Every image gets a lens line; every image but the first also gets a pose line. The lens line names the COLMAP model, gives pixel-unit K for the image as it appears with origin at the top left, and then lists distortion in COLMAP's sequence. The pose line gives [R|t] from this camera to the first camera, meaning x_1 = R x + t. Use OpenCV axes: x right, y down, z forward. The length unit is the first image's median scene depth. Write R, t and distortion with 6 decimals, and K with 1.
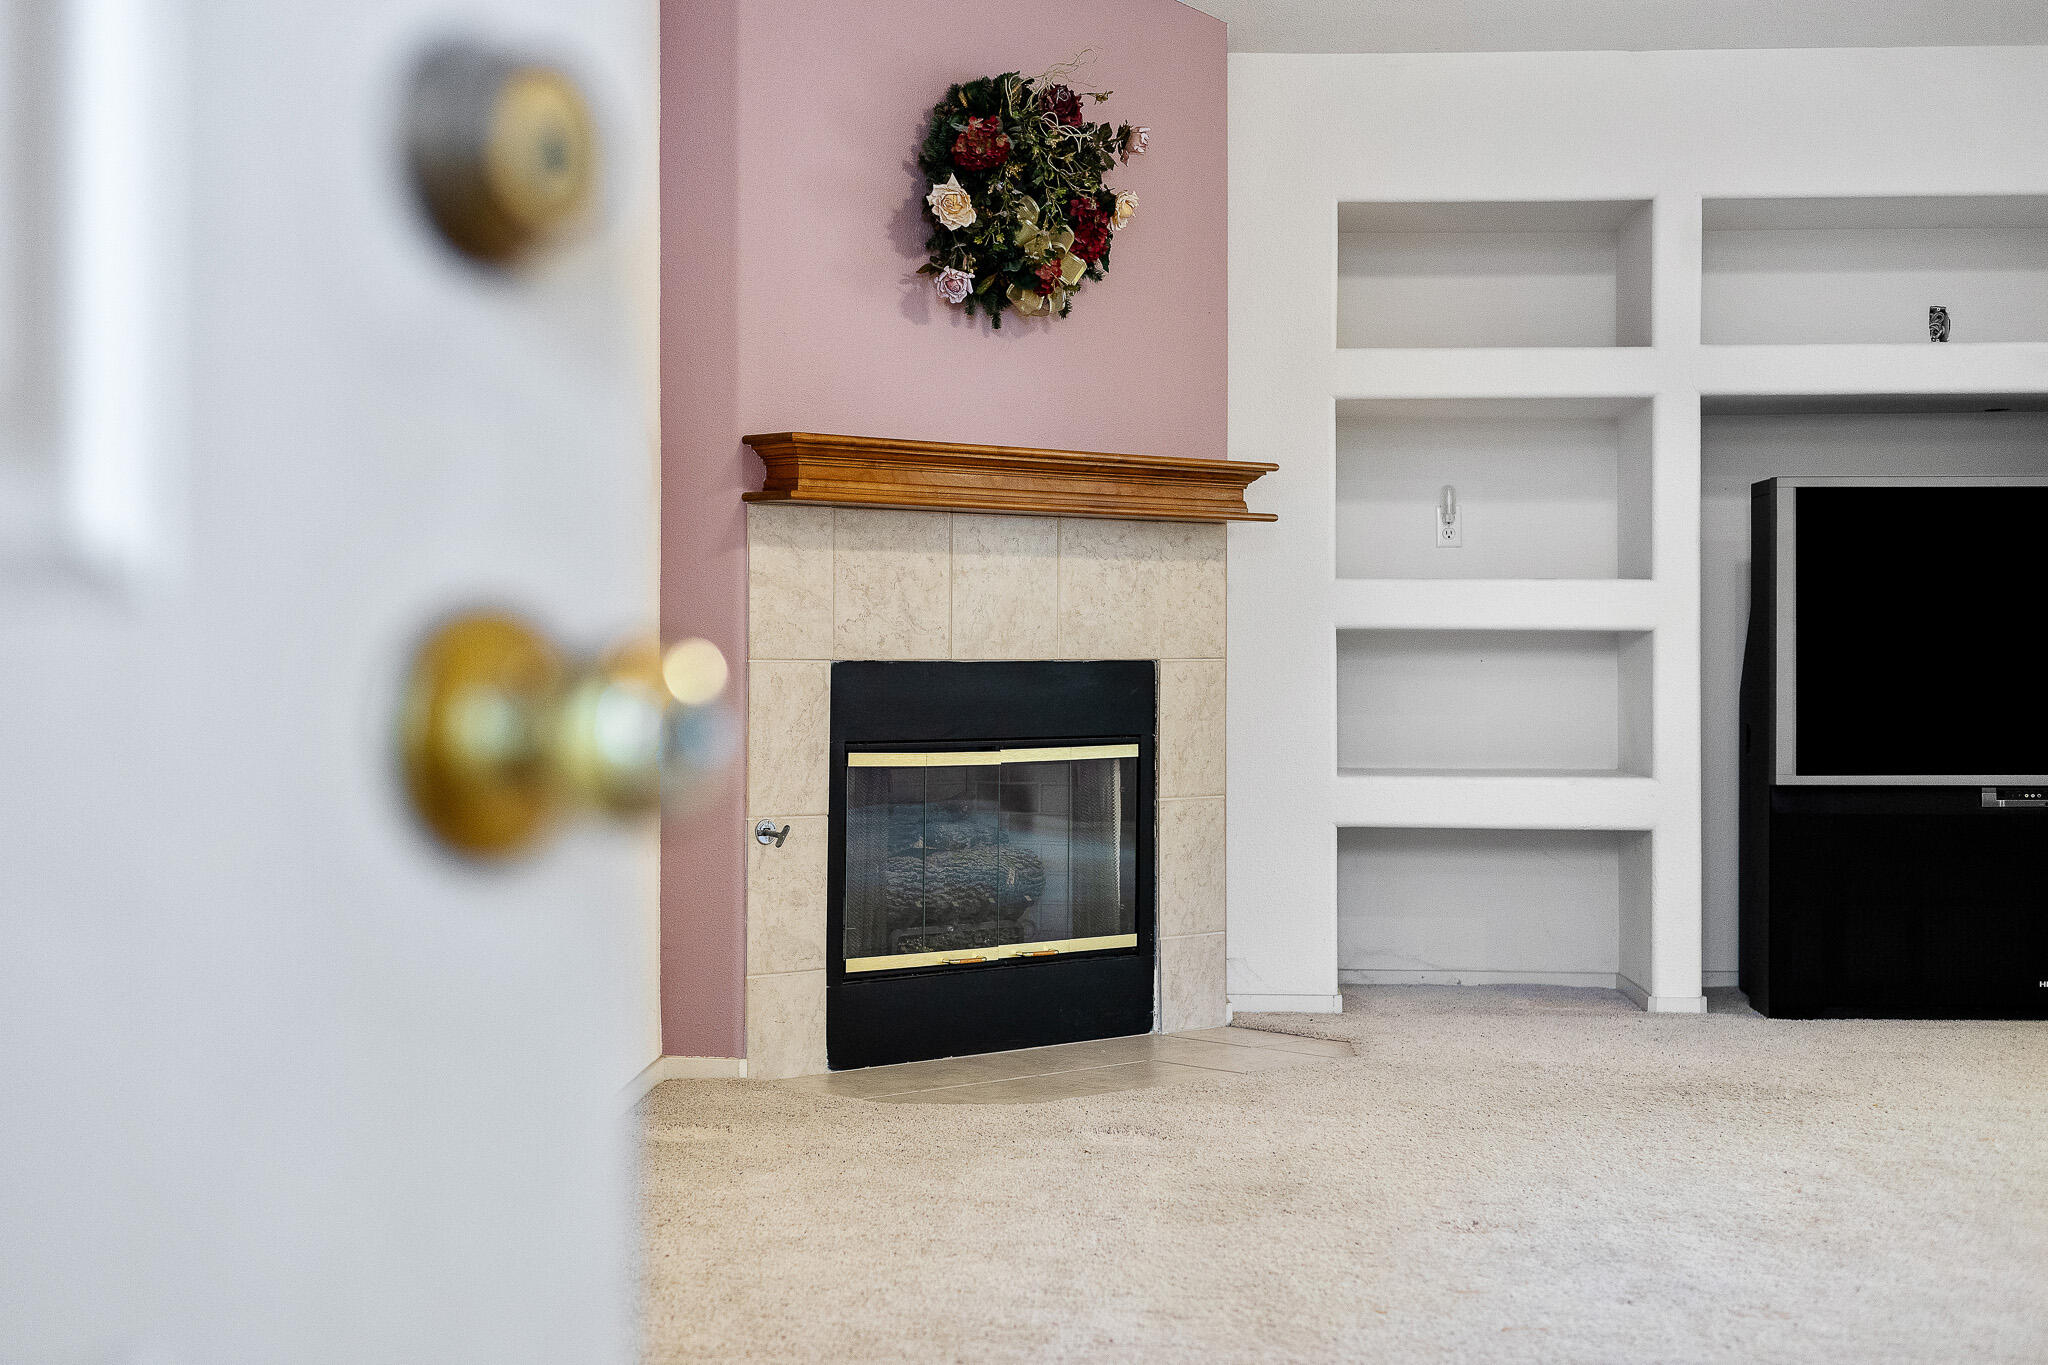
lens RADIAL K [[2883.3, 0, 1032.2], [0, 2883.3, 690.3], [0, 0, 1]] dist [0.039192, 0.000000]
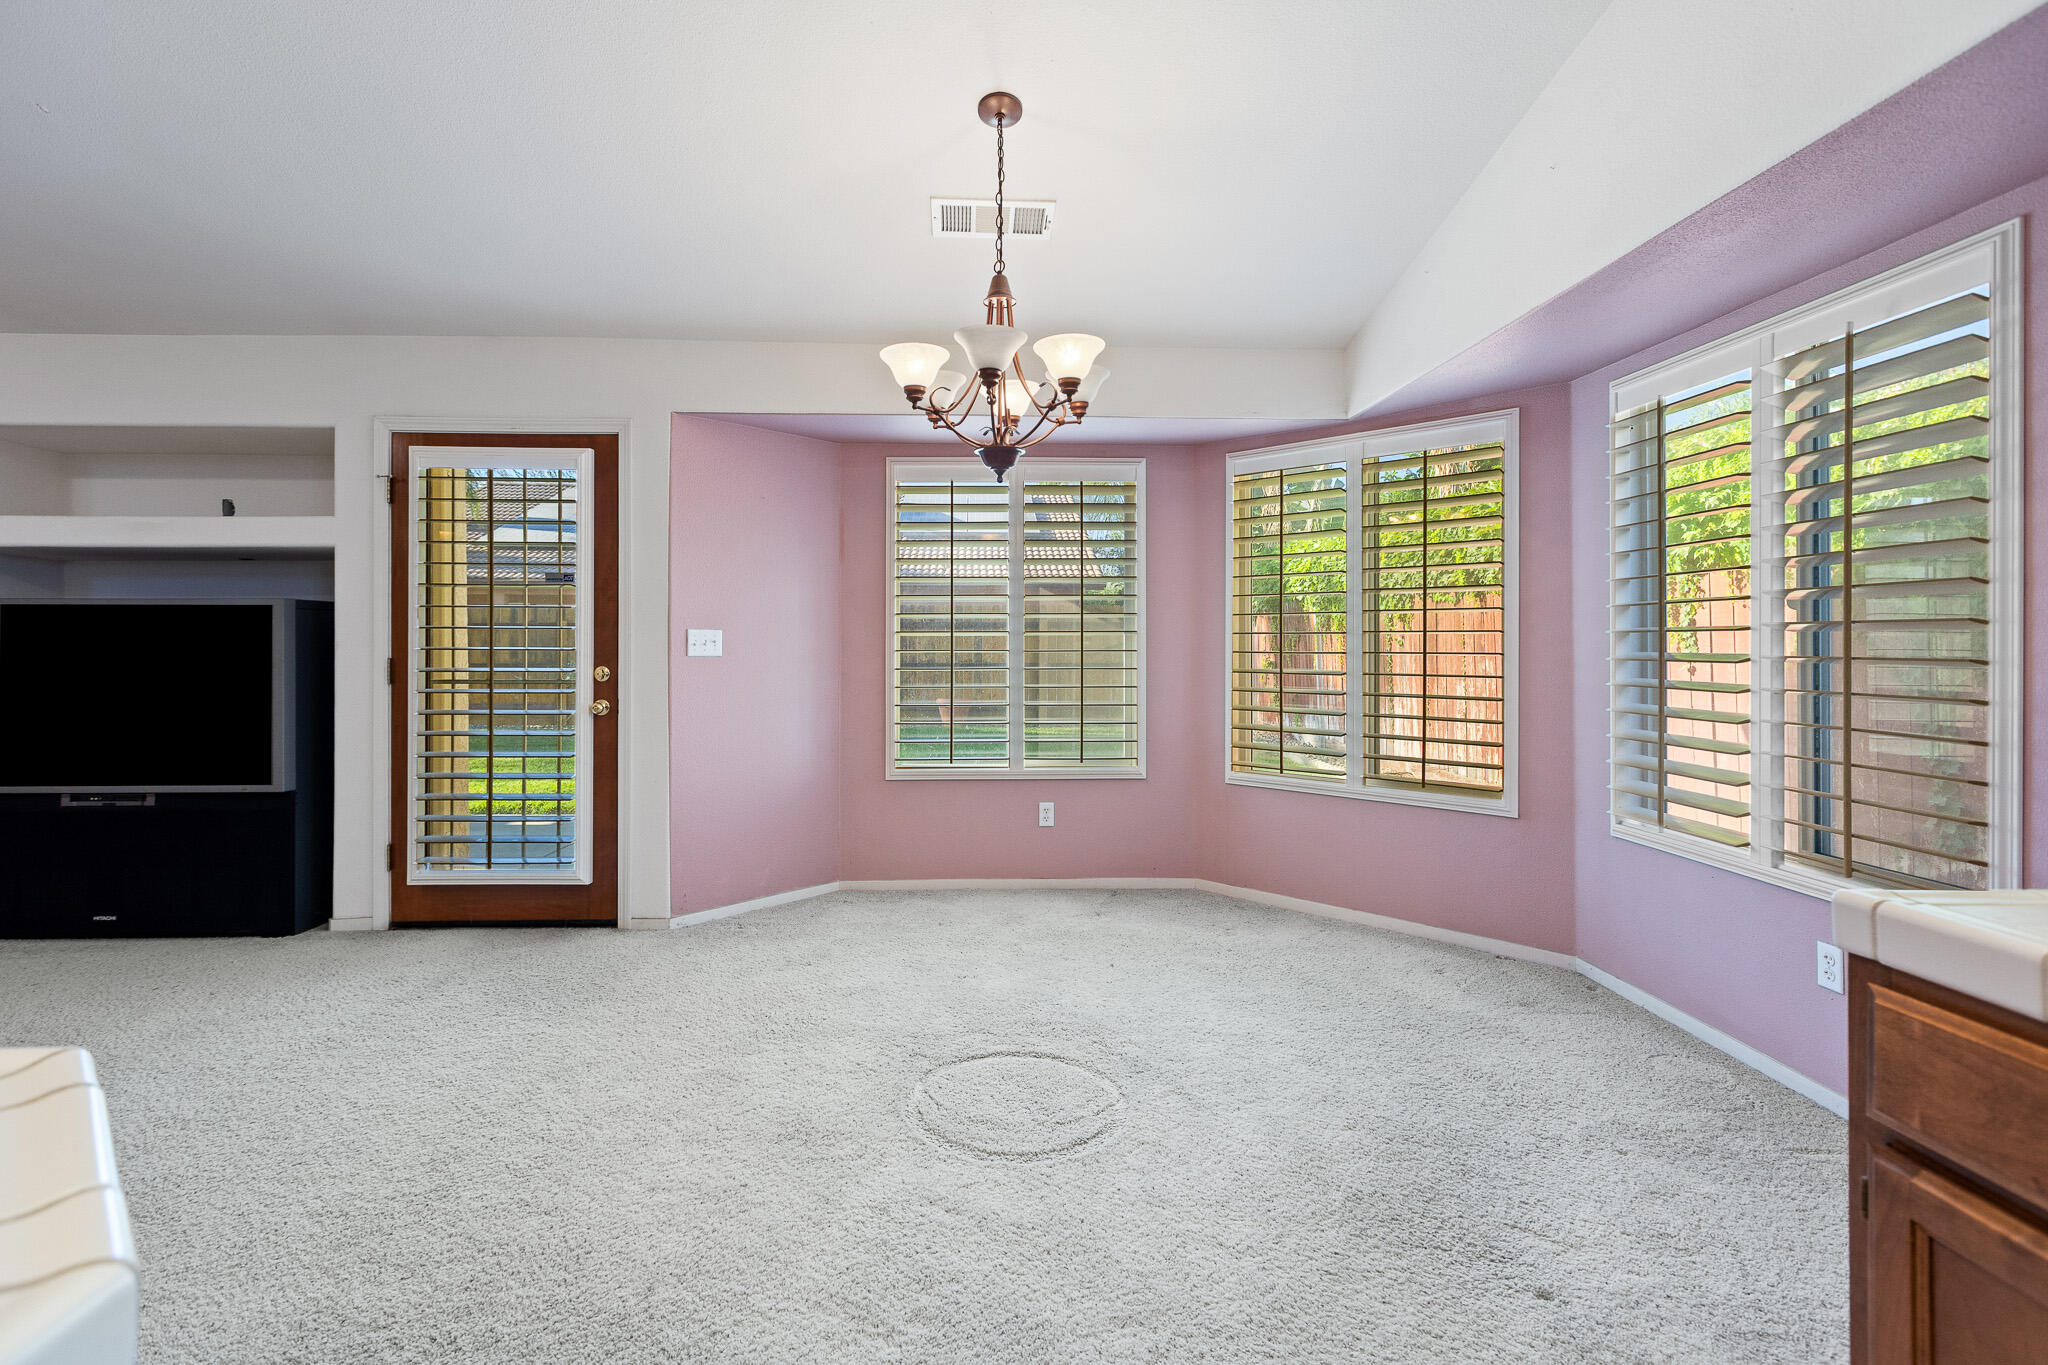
lens RADIAL K [[943.5, 0, 996.8], [0, 943.5, 634.2], [0, 0, 1]] dist [0.010621, -0.000882]
pose [[0.998352, 0.000684, 0.057378, 0.868048], [0.000708, 0.999706, -0.024240, -0.044175], [-0.057378, 0.024240, 0.998058, 0.477266]]
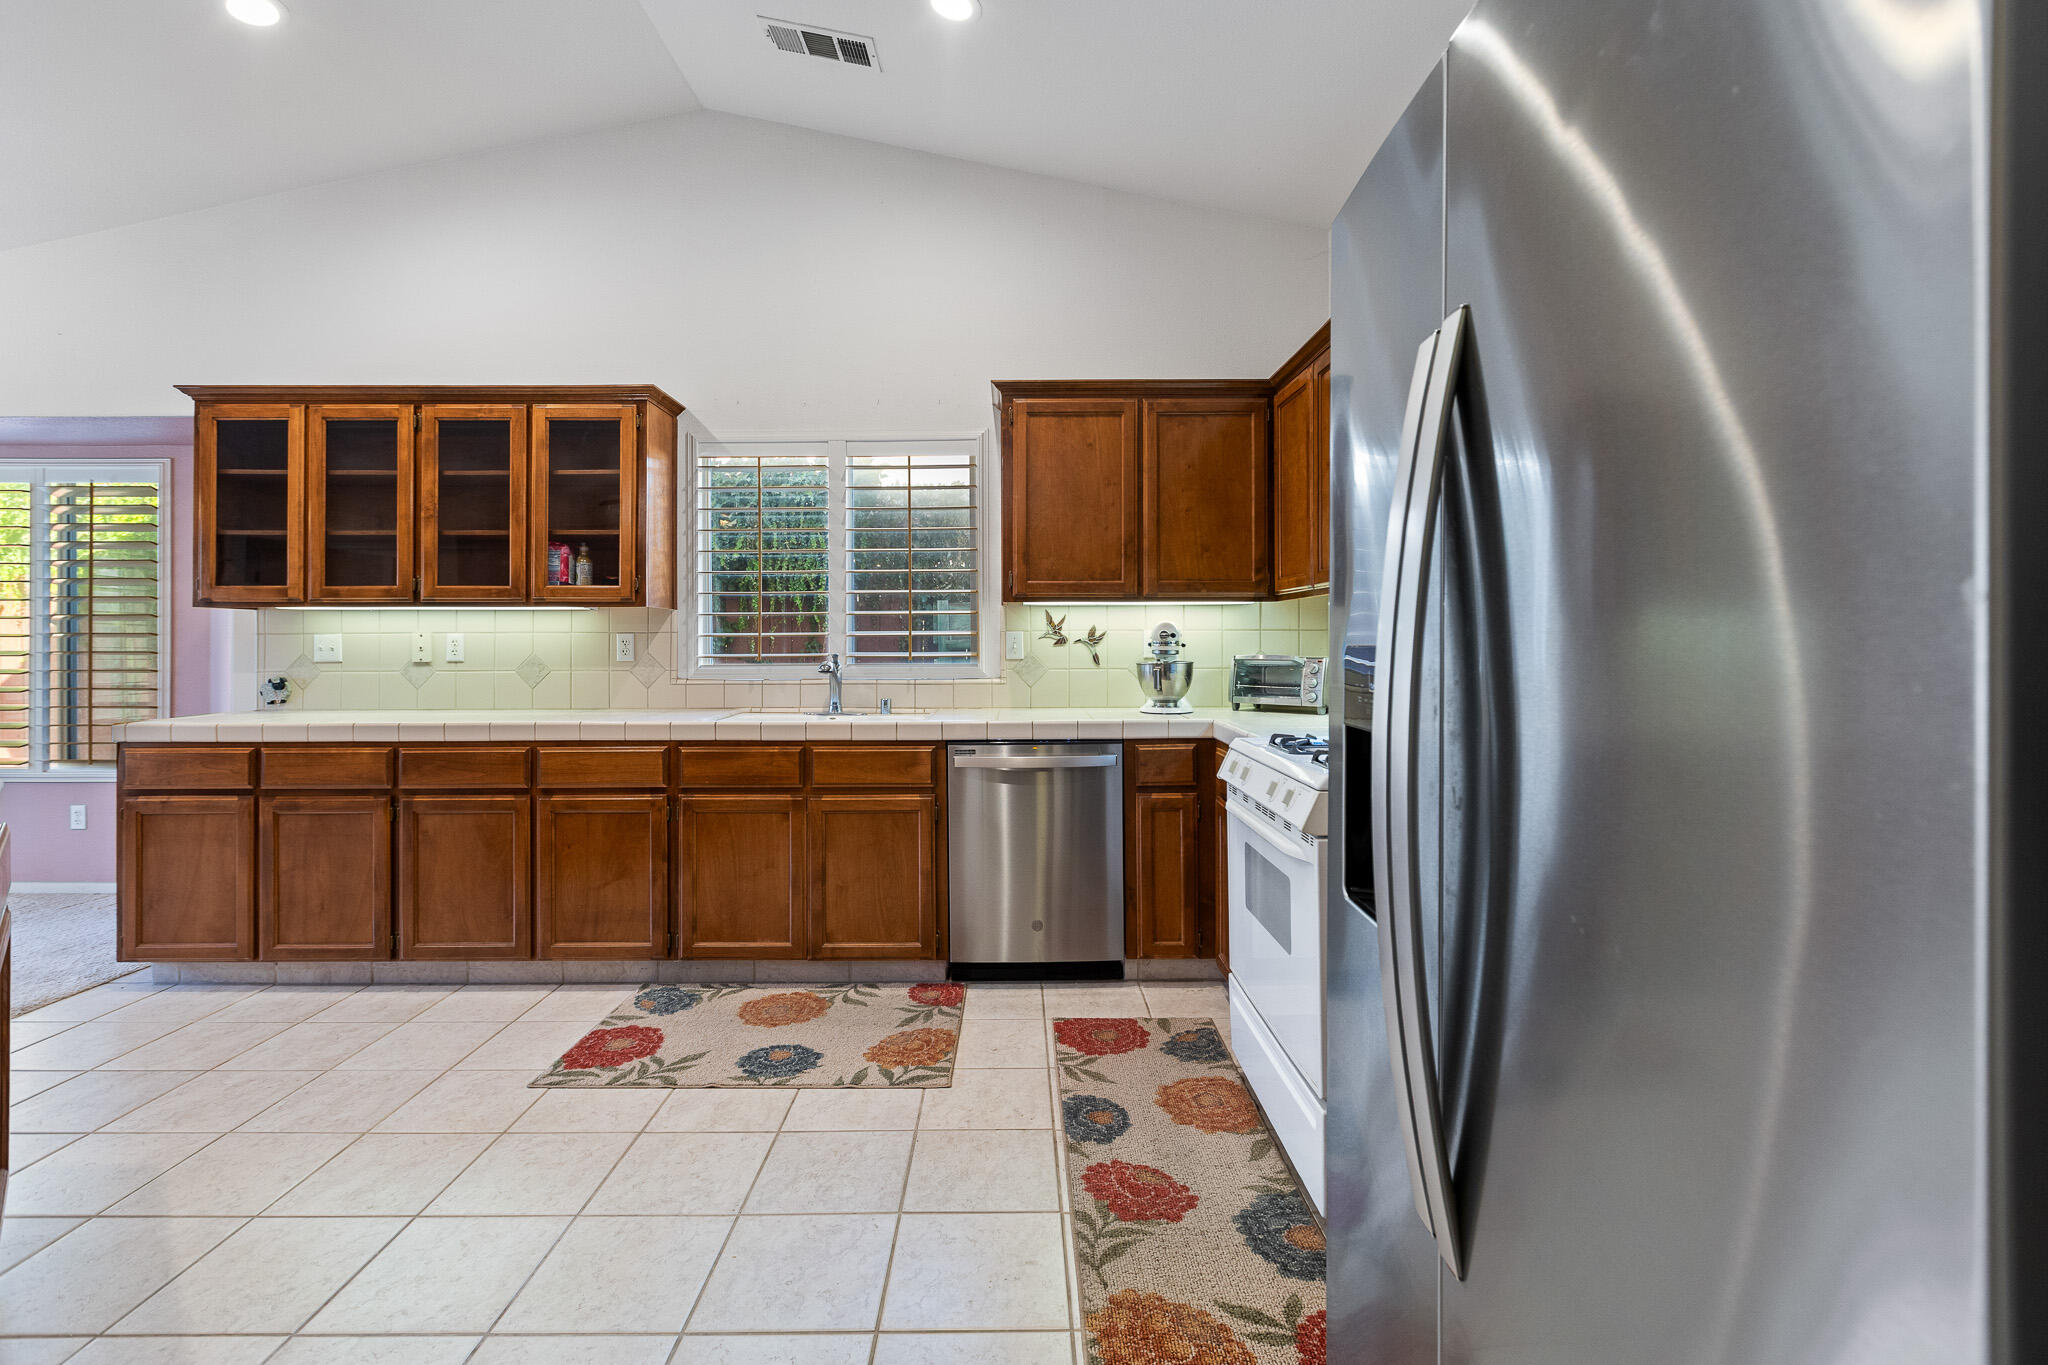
lens RADIAL K [[943.5, 0, 1018.9], [0, 943.5, 634.5], [0, 0, 1]] dist [0.010621, -0.000882]
pose [[-0.032238, 0.003891, 0.999473, 0.505265], [0.019280, 0.999809, -0.003271, -0.041136], [-0.999294, 0.019165, -0.032307, 0.172303]]
